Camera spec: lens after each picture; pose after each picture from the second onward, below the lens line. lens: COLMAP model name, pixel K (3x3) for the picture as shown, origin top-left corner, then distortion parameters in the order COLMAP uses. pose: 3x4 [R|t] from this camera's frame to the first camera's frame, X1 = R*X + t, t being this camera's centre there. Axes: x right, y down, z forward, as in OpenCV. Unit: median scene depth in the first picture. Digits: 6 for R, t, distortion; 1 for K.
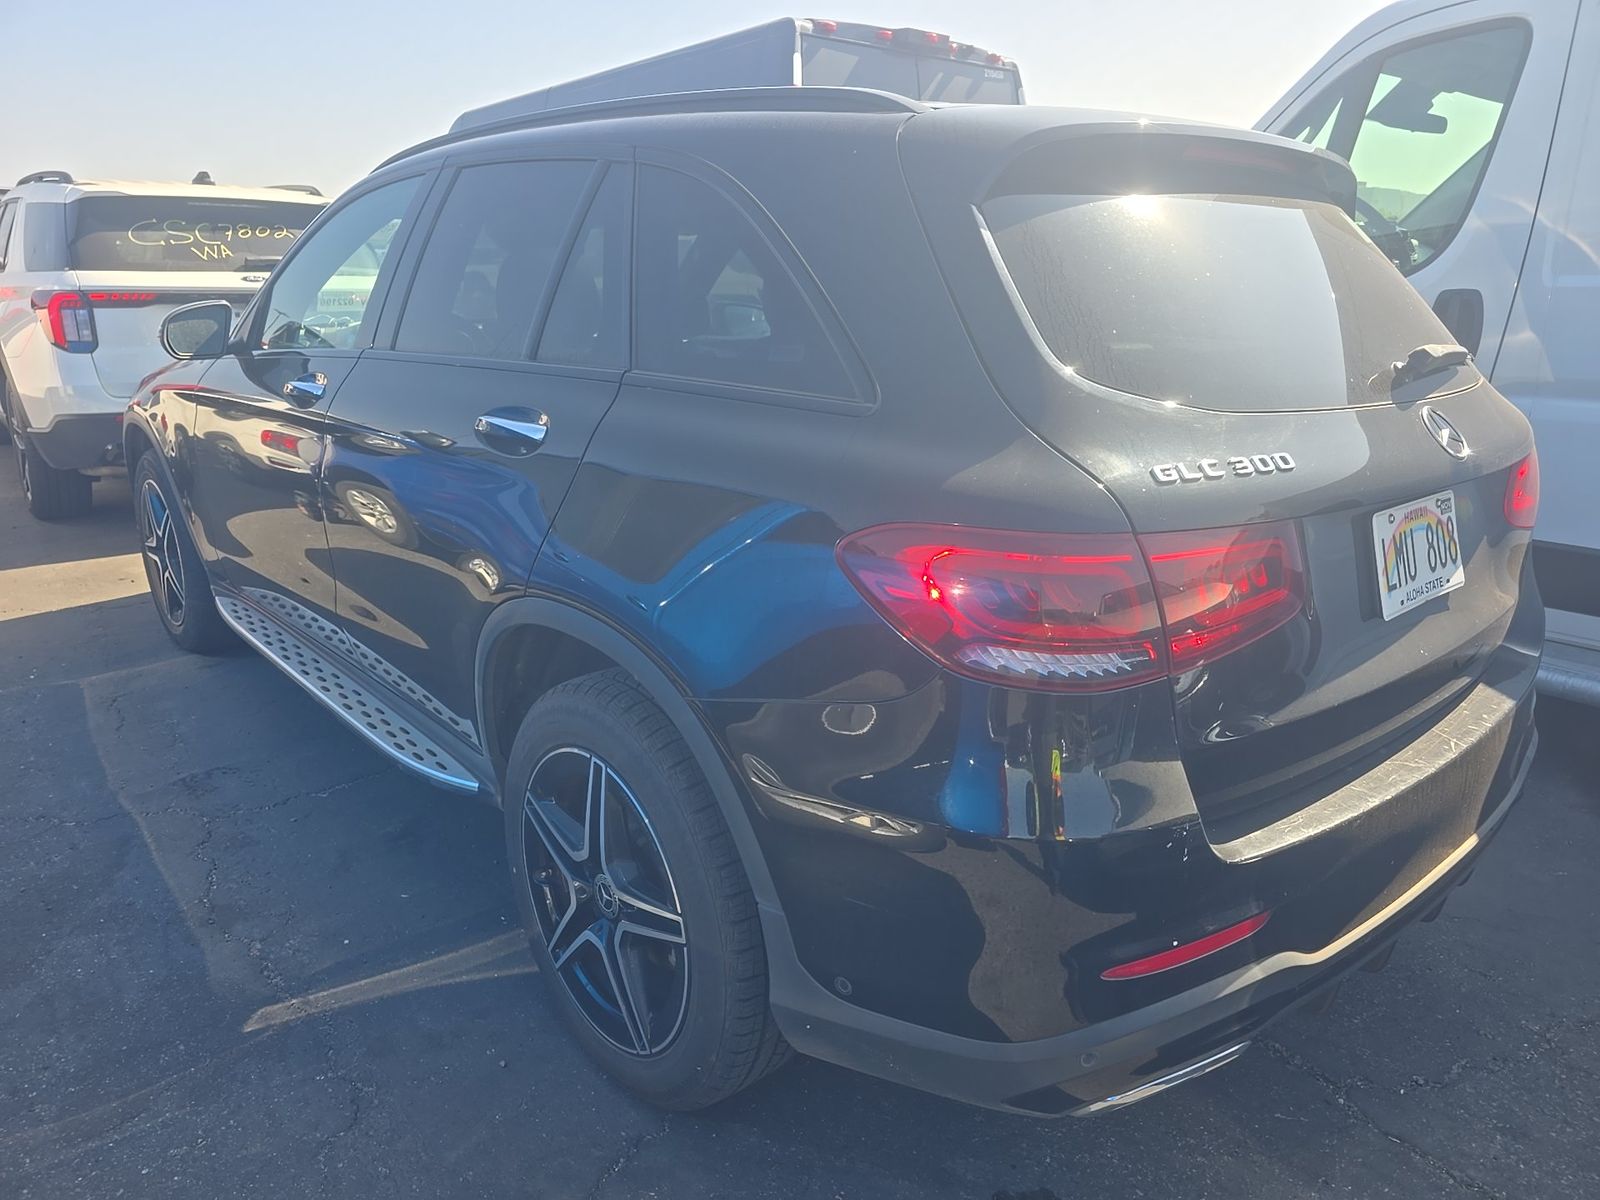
lens RADIAL K [[1141.9, 0, 800.0], [0, 1141.9, 600.0], [0, 0, 1]] dist [0.046141, -0.064586]
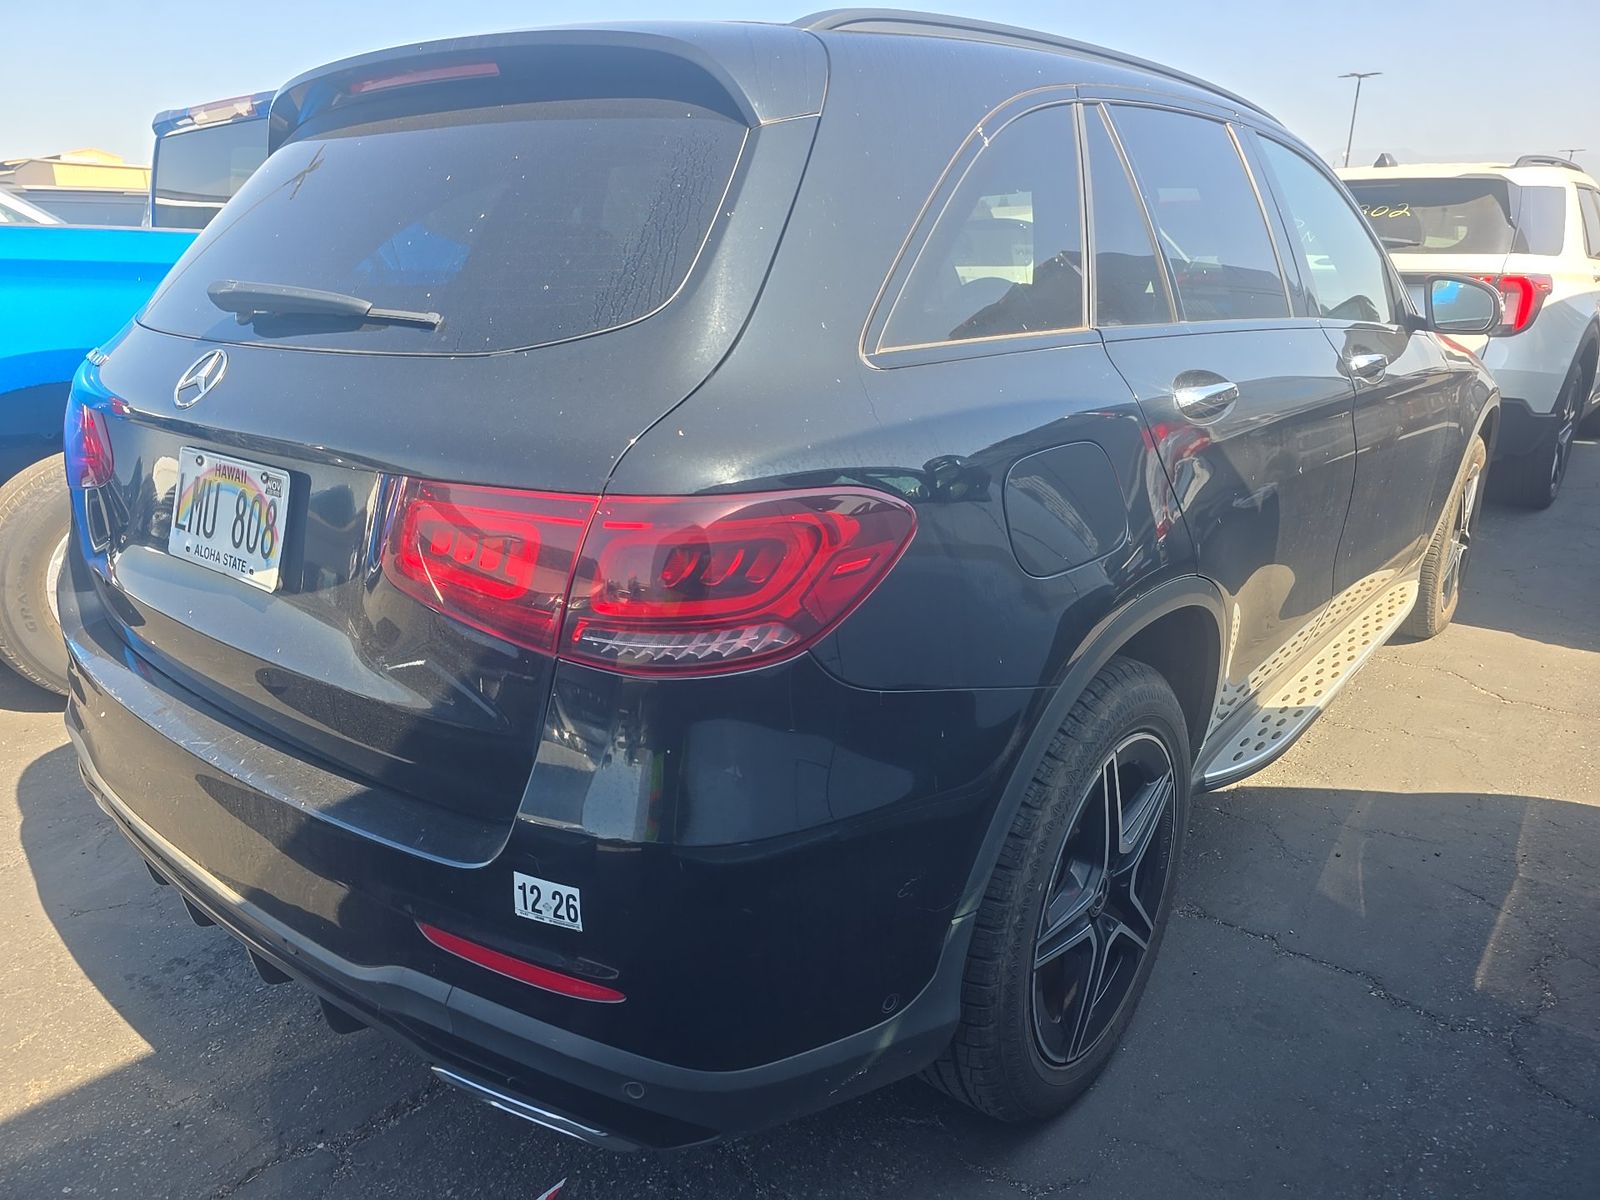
lens RADIAL K [[1141.9, 0, 800.0], [0, 1141.9, 600.0], [0, 0, 1]] dist [0.046141, -0.064586]
pose [[0.144125, 0.277867, -0.949746, 1.442772], [-0.279879, 0.932025, 0.230211, -0.304906], [0.949155, 0.232635, 0.212097, 1.230357]]
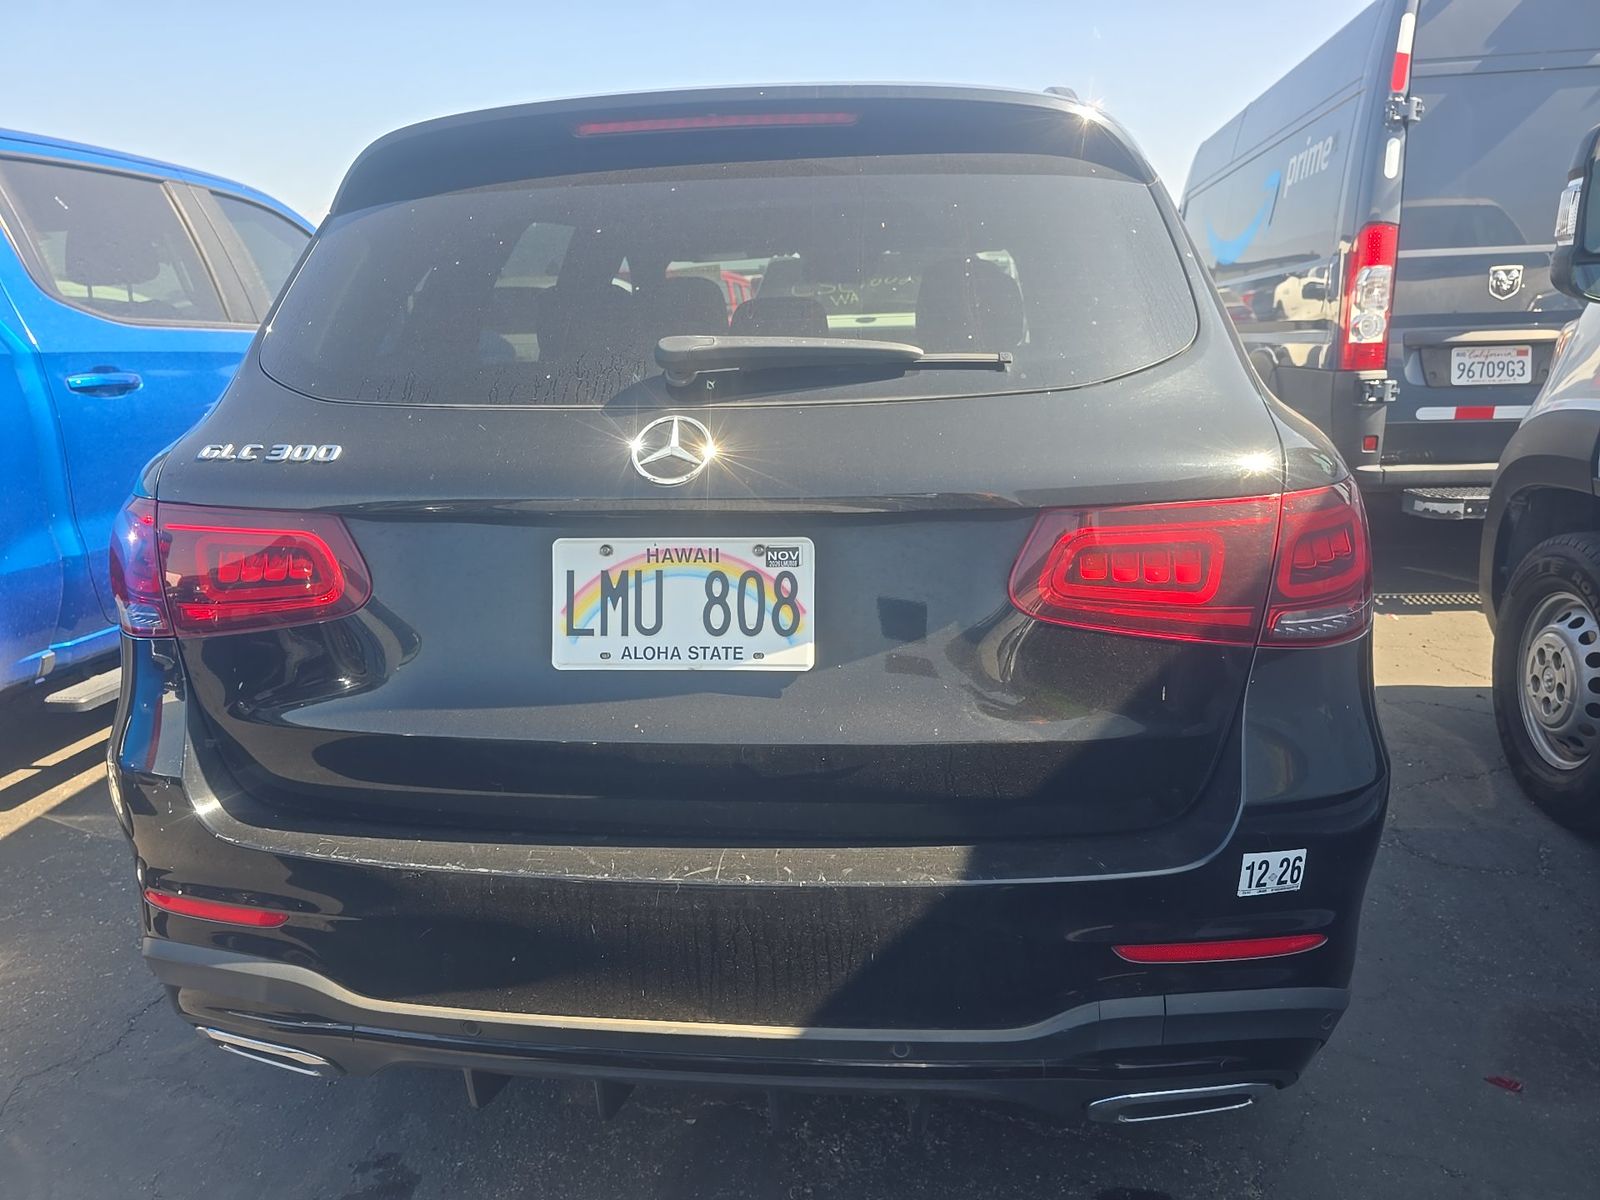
lens RADIAL K [[1141.9, 0, 800.0], [0, 1141.9, 600.0], [0, 0, 1]] dist [0.046141, -0.064586]
pose [[0.667487, 0.148624, -0.729638, 1.136281], [-0.177006, 0.983460, 0.038398, -0.086522], [0.723277, 0.103520, 0.682754, 0.525080]]
